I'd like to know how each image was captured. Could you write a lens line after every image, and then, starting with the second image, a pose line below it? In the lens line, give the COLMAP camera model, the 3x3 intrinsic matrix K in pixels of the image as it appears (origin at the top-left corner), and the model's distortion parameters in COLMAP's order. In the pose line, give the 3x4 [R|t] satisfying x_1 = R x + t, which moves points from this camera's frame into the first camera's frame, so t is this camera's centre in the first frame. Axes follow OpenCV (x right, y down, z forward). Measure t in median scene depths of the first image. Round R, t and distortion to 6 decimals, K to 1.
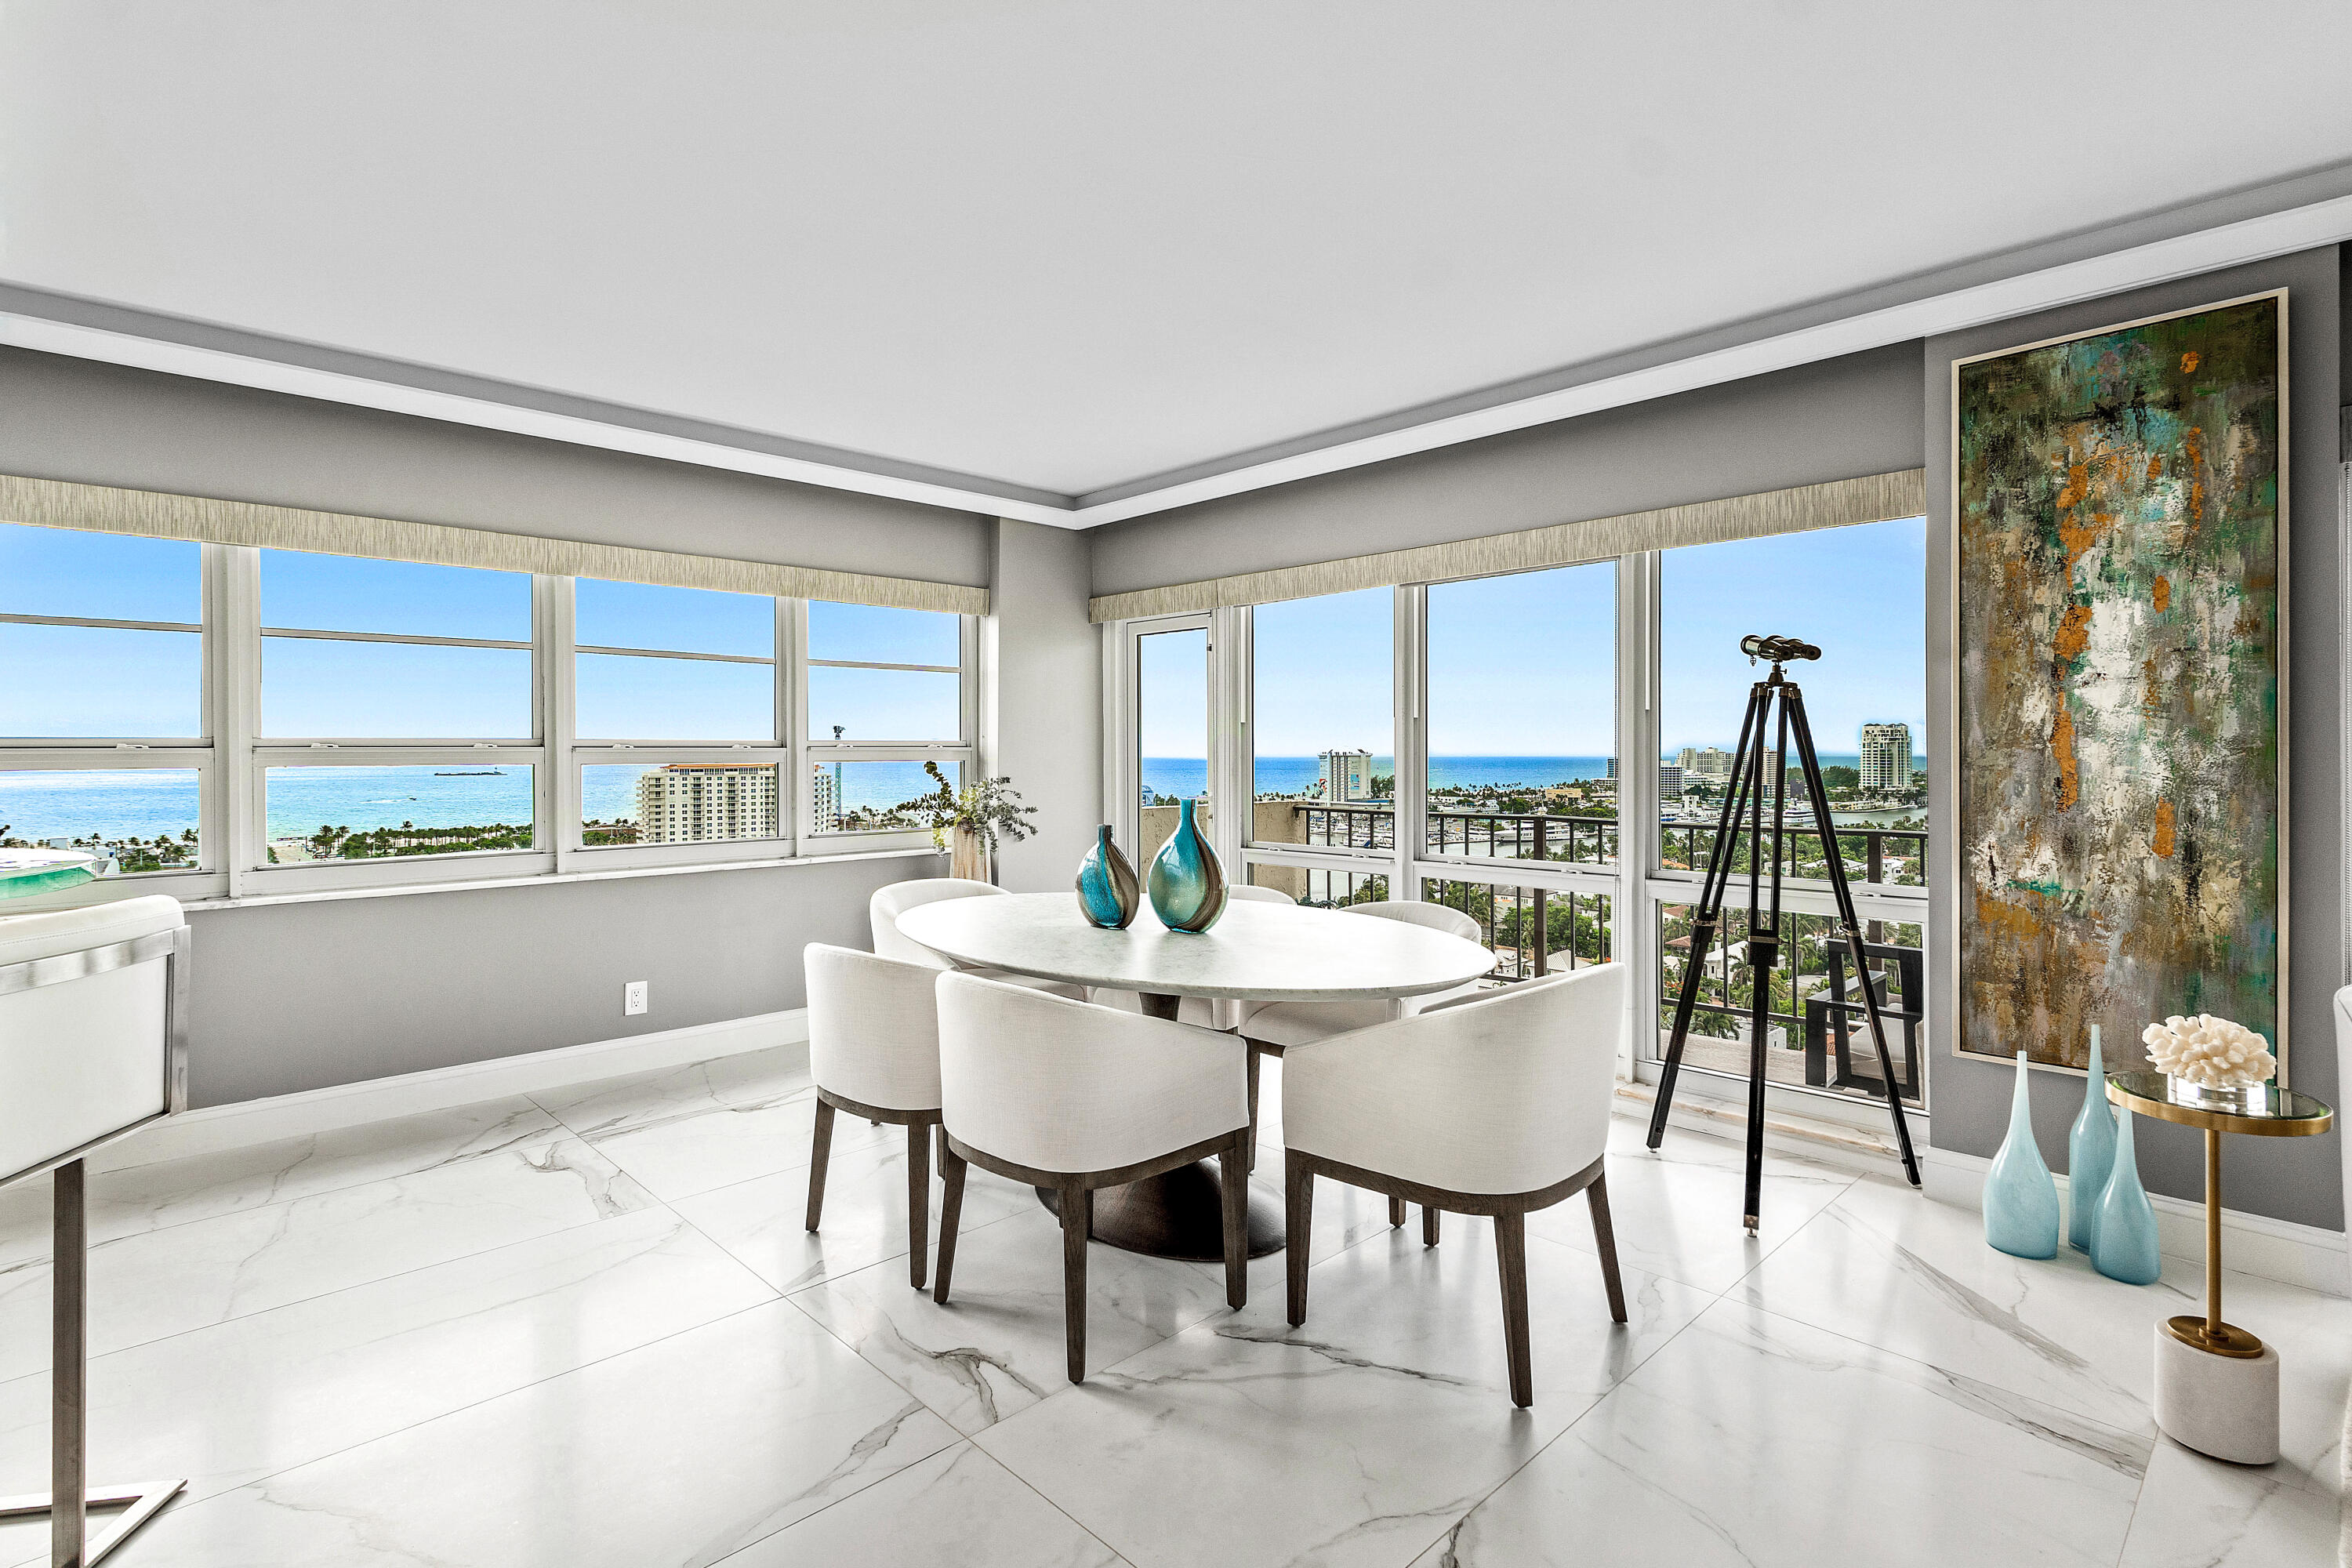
lens RADIAL K [[1143.0, 0, 1197.4], [0, 1143.0, 750.9], [0, 0, 1]] dist [0.003509, -0.000639]
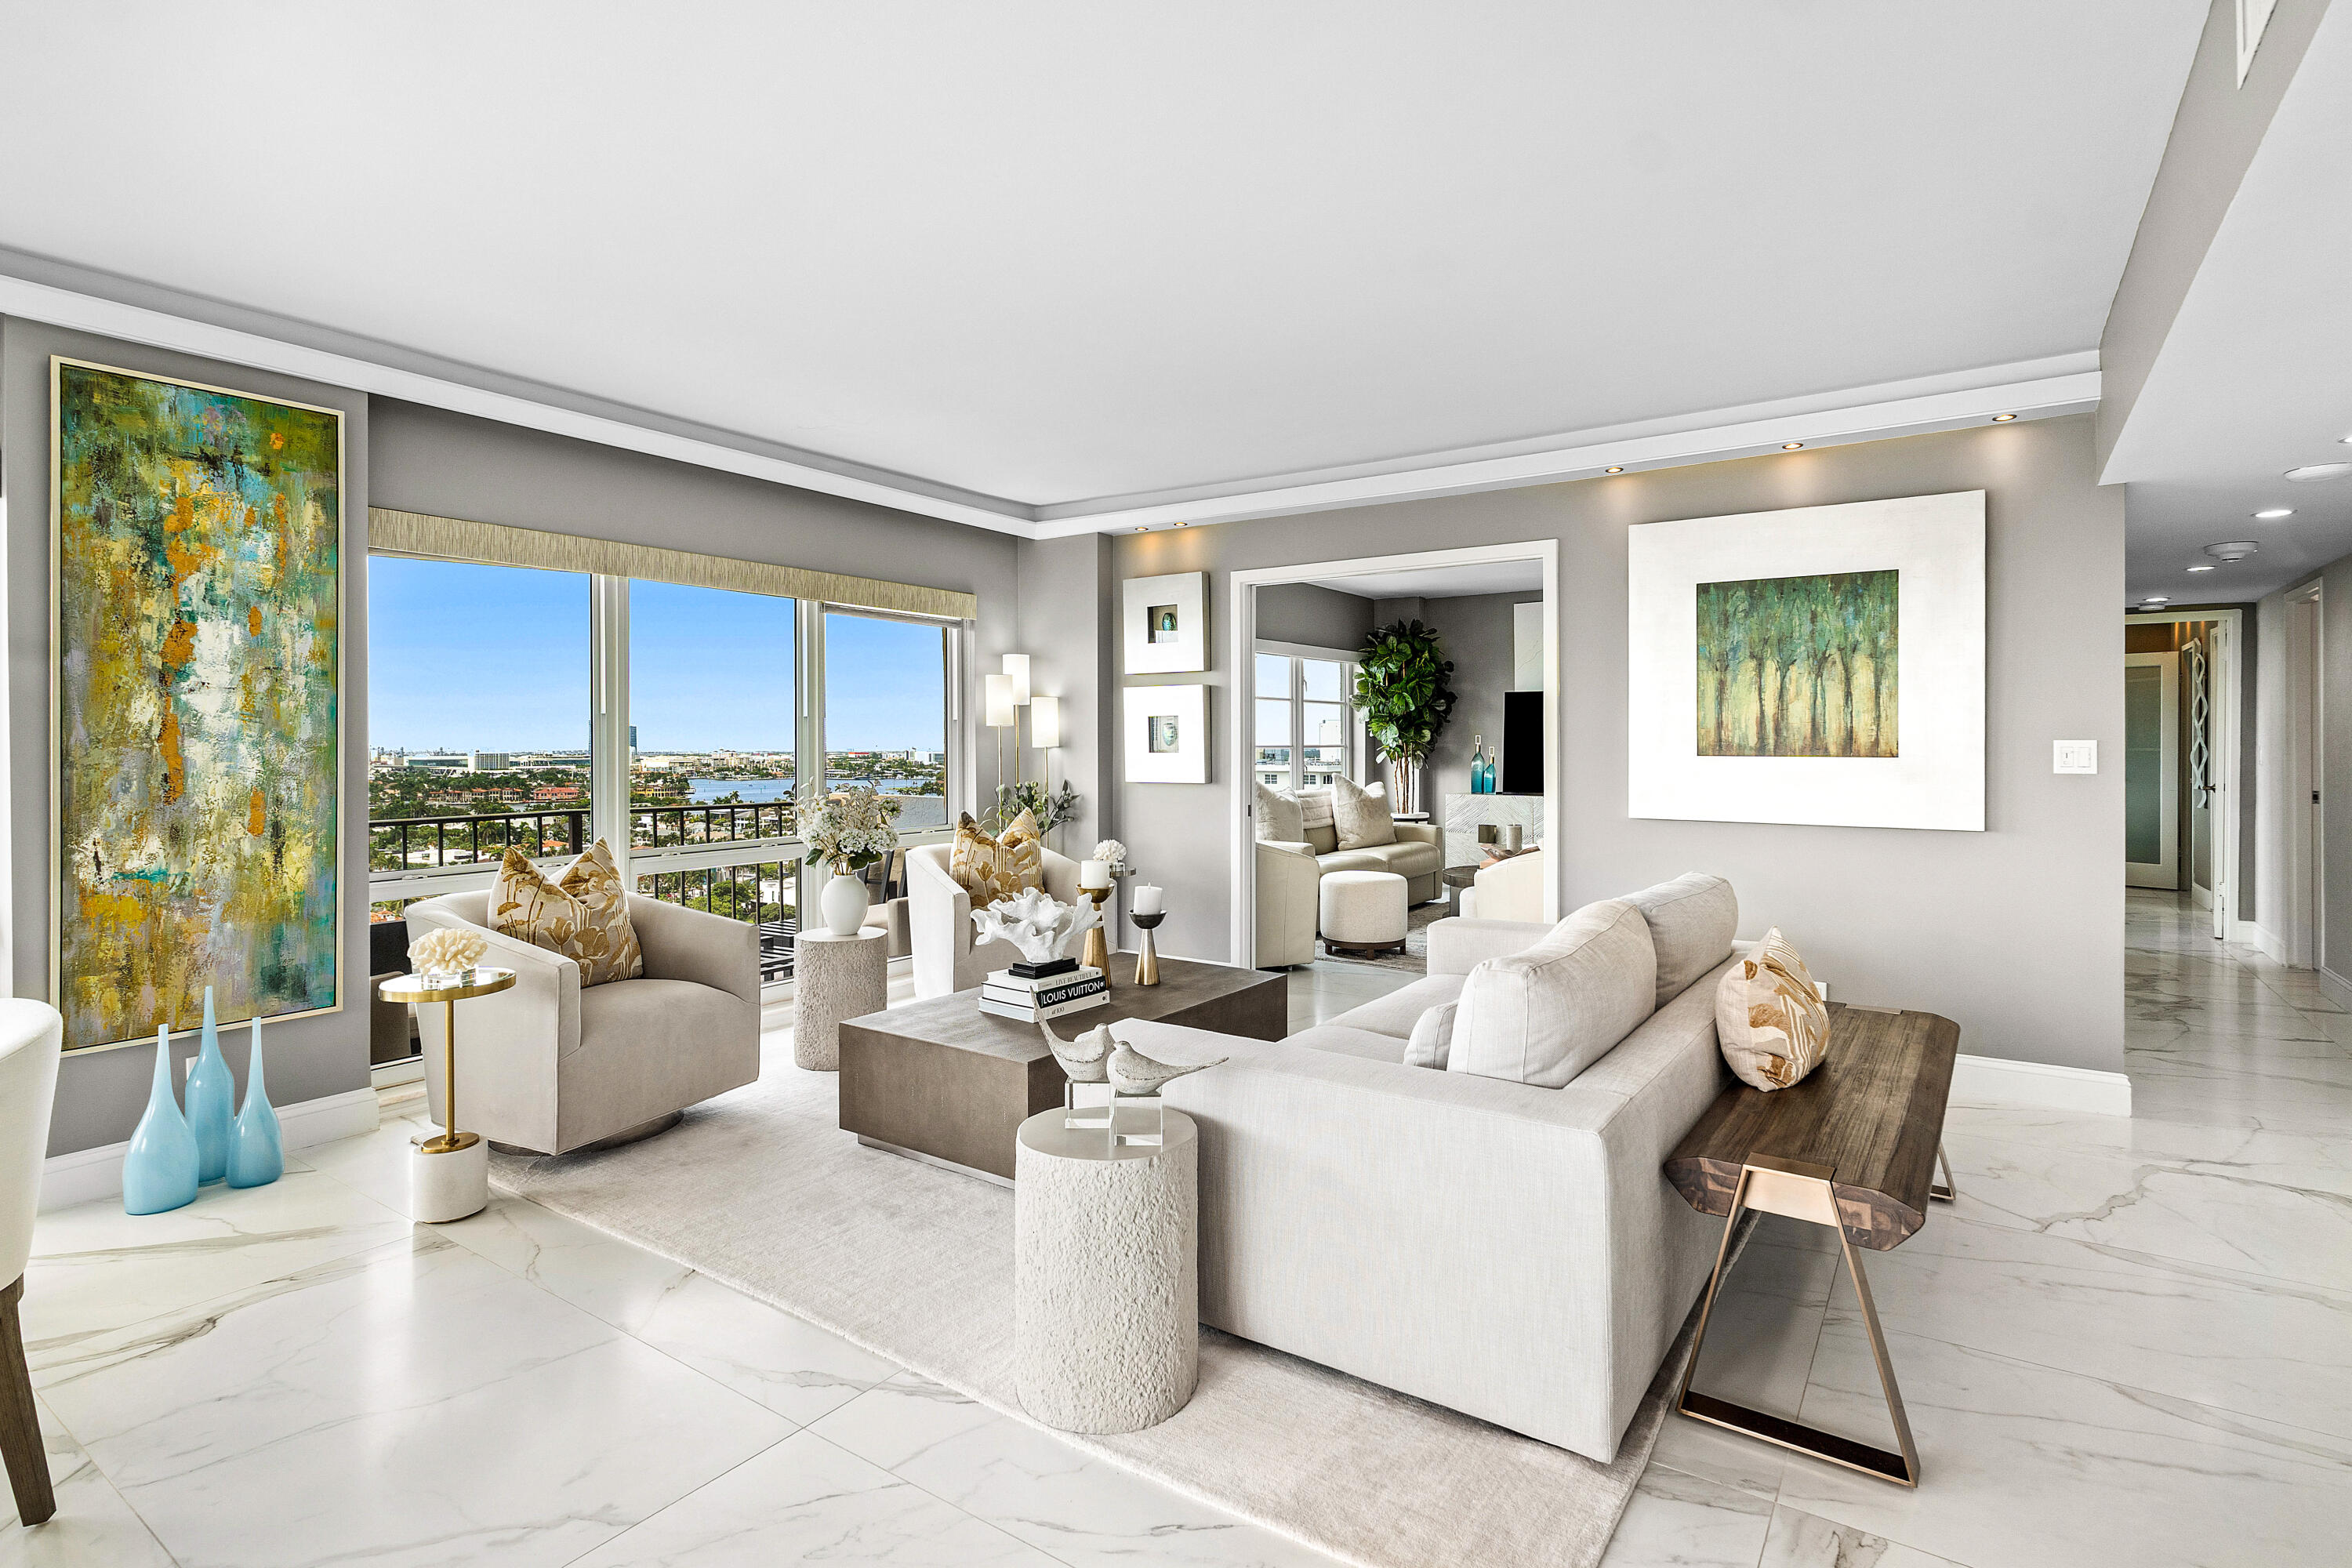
lens RADIAL K [[1143.0, 0, 1198.3], [0, 1143.0, 746.8], [0, 0, 1]] dist [0.003509, -0.000639]
pose [[-0.194240, -0.000181, 0.980954, -0.514334], [0.002522, 0.999997, 0.000684, -0.000973], [-0.980951, 0.002607, -0.194239, 0.228596]]
